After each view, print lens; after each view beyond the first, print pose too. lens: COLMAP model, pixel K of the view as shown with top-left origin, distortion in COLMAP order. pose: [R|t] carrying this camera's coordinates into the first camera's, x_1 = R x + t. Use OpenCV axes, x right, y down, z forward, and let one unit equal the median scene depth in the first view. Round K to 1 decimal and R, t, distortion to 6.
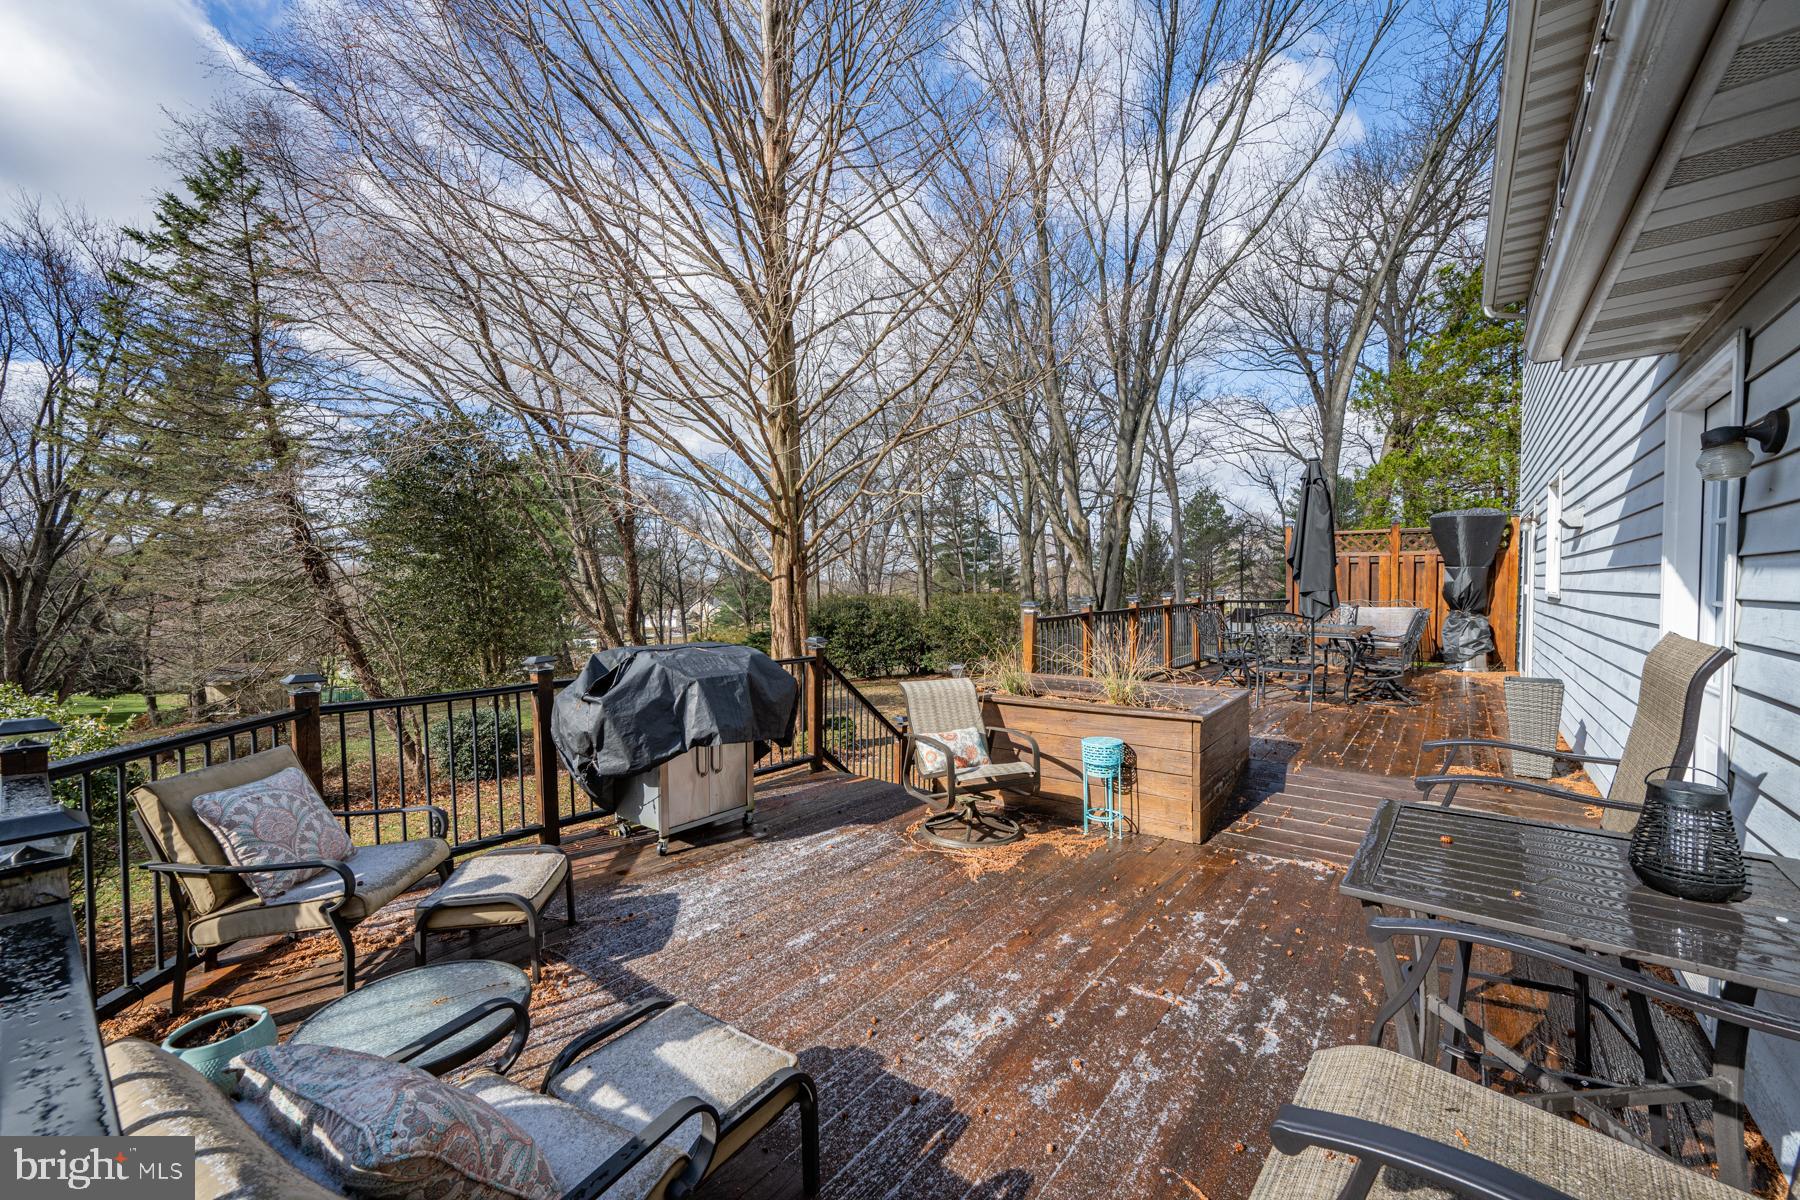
lens RADIAL K [[702.8, 0, 900.5], [0, 702.8, 609.0], [0, 0, 1]] dist [-0.001987, -0.000077]
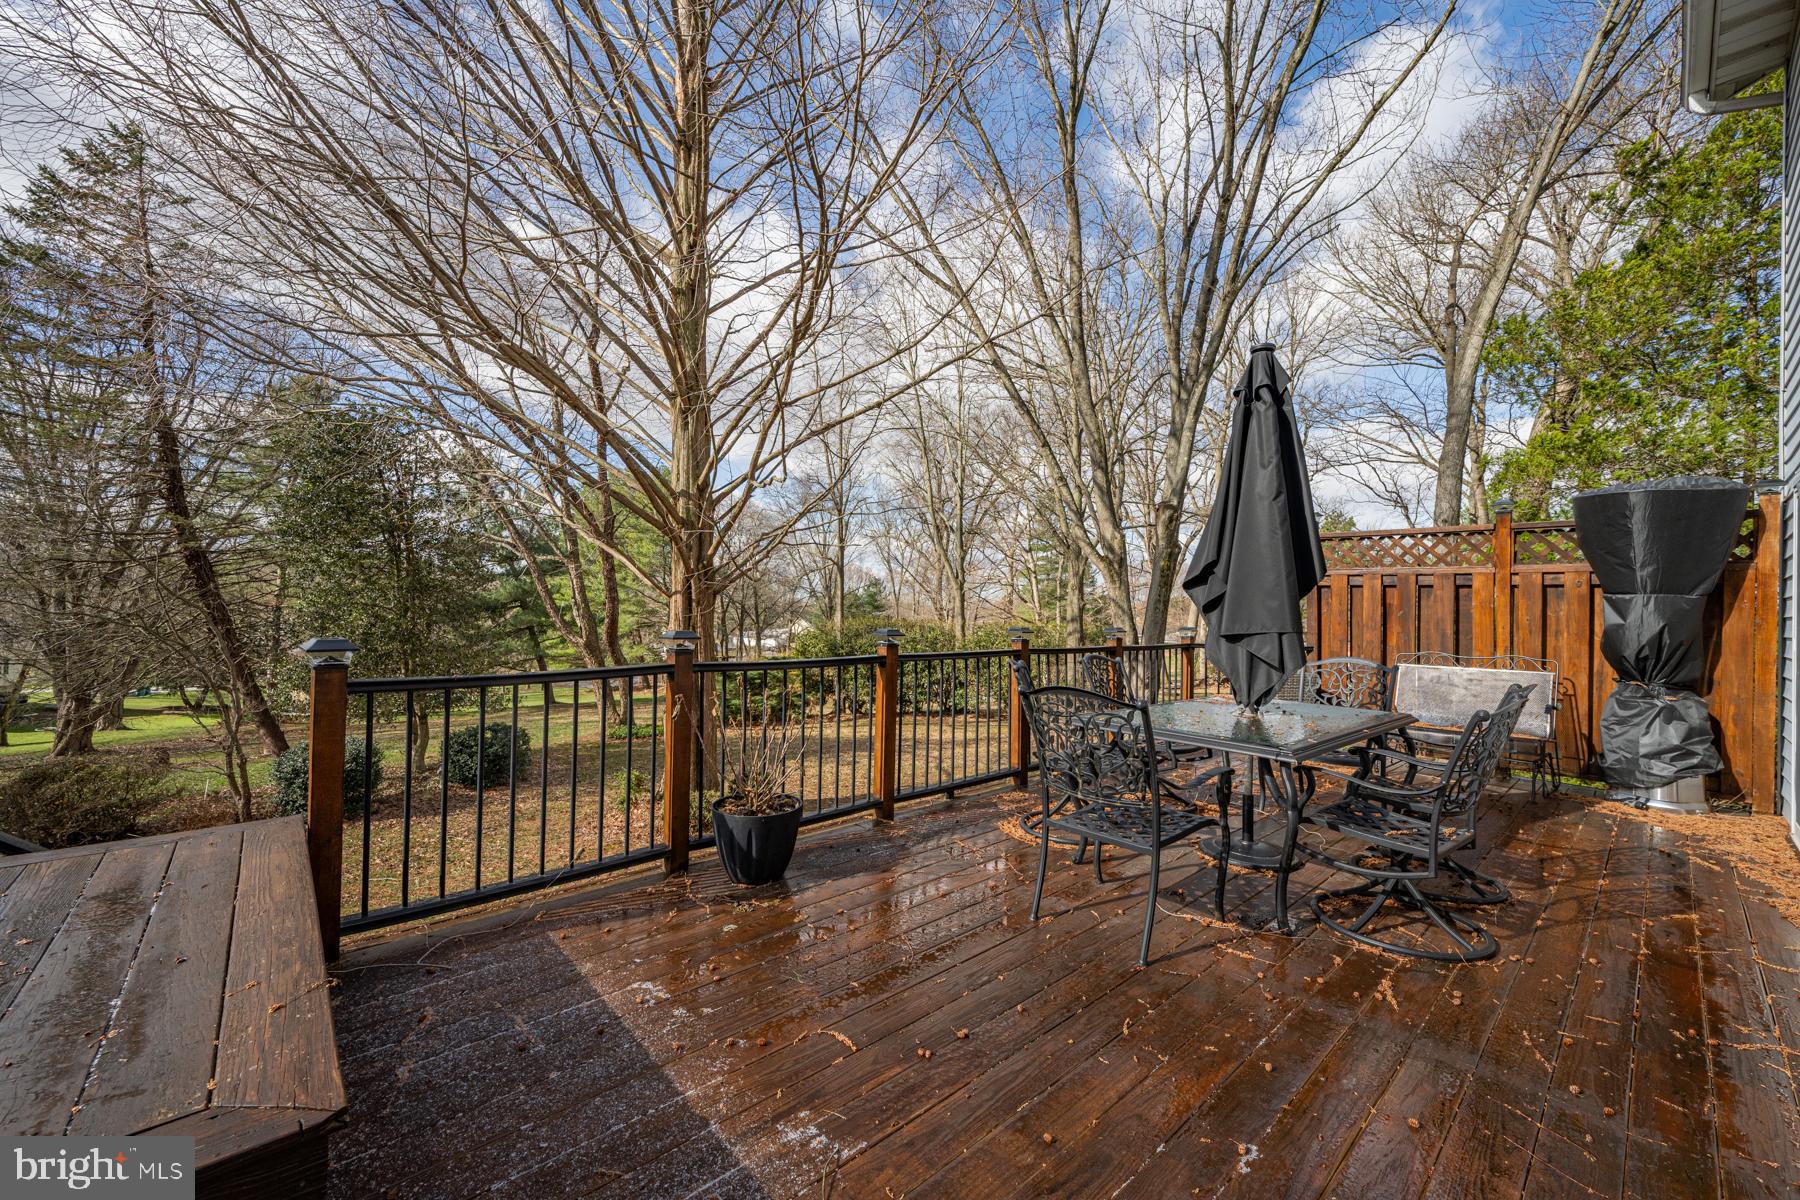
lens RADIAL K [[702.8, 0, 898.9], [0, 702.8, 601.0], [0, 0, 1]] dist [-0.001987, -0.000077]
pose [[0.986163, 0.027267, -0.163524, 0.351832], [-0.035348, 0.998283, -0.046717, -0.013647], [0.161969, 0.051851, 0.985433, 0.414366]]
